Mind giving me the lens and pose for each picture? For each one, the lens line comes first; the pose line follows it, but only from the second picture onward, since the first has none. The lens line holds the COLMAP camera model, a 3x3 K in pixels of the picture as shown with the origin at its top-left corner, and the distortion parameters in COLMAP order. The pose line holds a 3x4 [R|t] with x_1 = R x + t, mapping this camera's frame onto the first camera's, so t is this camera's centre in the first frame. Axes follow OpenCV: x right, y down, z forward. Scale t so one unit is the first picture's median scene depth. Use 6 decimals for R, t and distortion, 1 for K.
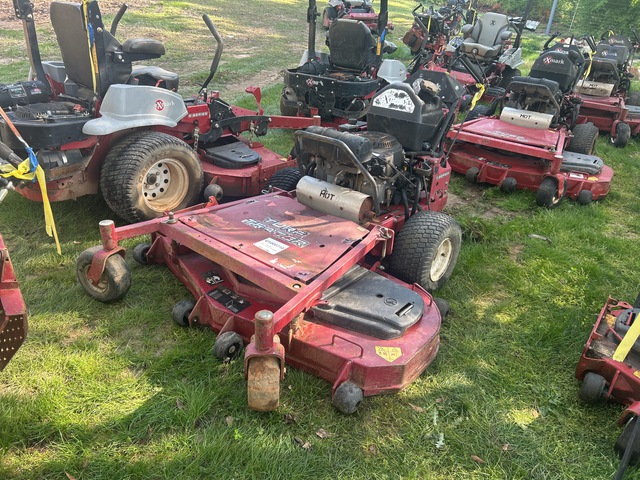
lens RADIAL K [[501.5, 0, 320.0], [0, 501.5, 240.0], [0, 0, 1]] dist [0.023951, 0.000454]
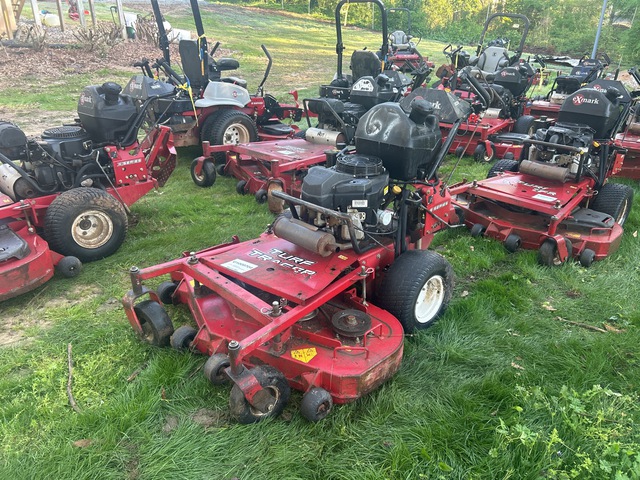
lens RADIAL K [[492.6, 0, 320.0], [0, 492.6, 240.0], [0, 0, 1]] dist [0.044304, -0.006946]
pose [[0.990493, 0.019061, -0.136237, 0.213323], [-0.030368, 0.996219, -0.081403, 0.356818], [0.134170, 0.084766, 0.987326, -0.603313]]
